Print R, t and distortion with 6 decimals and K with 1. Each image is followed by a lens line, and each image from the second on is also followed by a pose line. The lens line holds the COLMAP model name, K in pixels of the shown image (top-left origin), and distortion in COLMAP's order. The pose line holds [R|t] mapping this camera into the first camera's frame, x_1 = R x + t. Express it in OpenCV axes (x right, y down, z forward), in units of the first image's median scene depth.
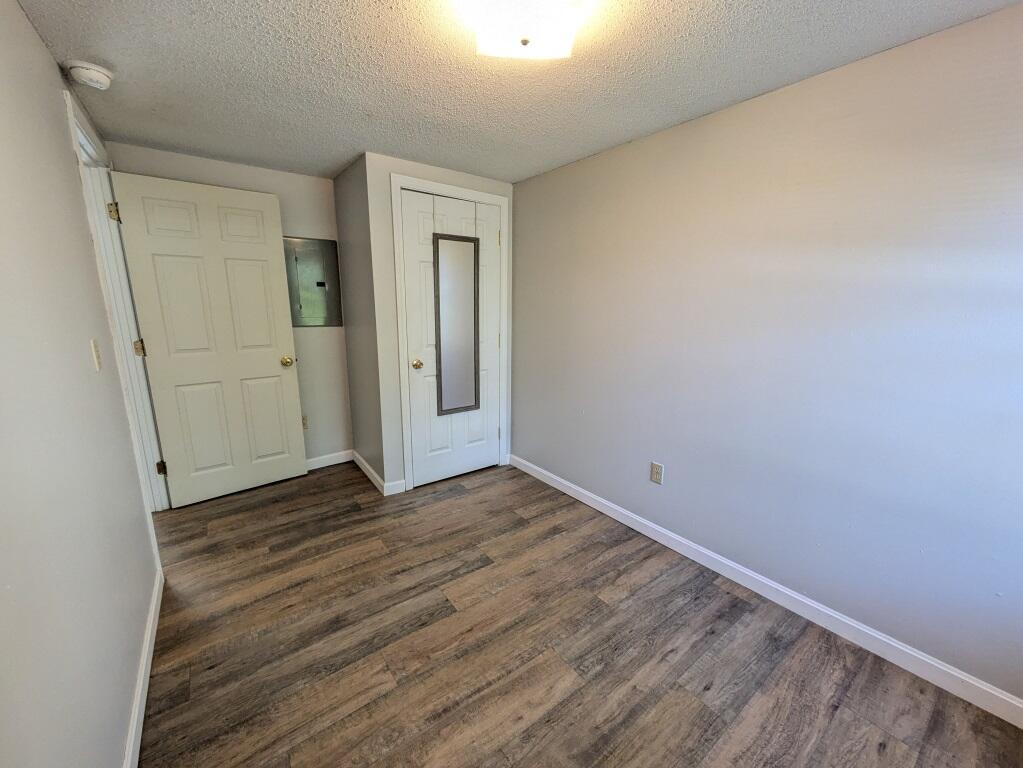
lens RADIAL K [[405.5, 0, 507.1], [0, 405.5, 386.5], [0, 0, 1]] dist [-0.001211, 0.004084]
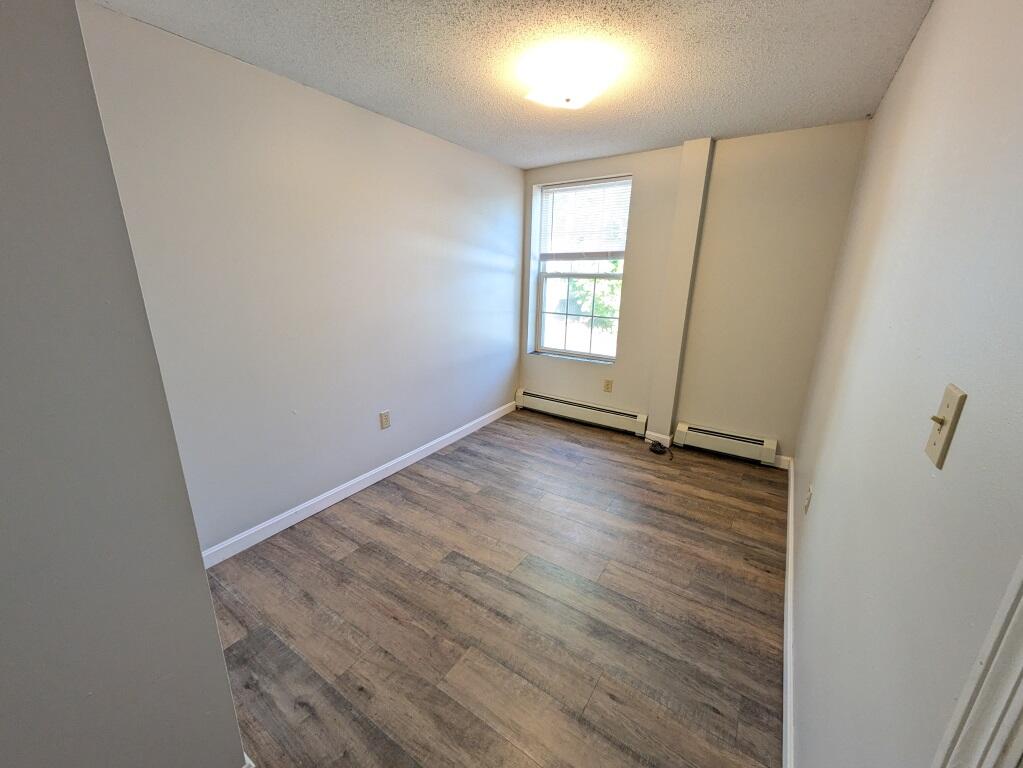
lens RADIAL K [[405.5, 0, 507.1], [0, 405.5, 386.5], [0, 0, 1]] dist [-0.001211, 0.004084]
pose [[-0.333965, -0.271642, 0.902595, -1.018365], [0.181977, 0.920977, 0.344507, -0.279191], [-0.924852, 0.279305, -0.258142, 1.251853]]
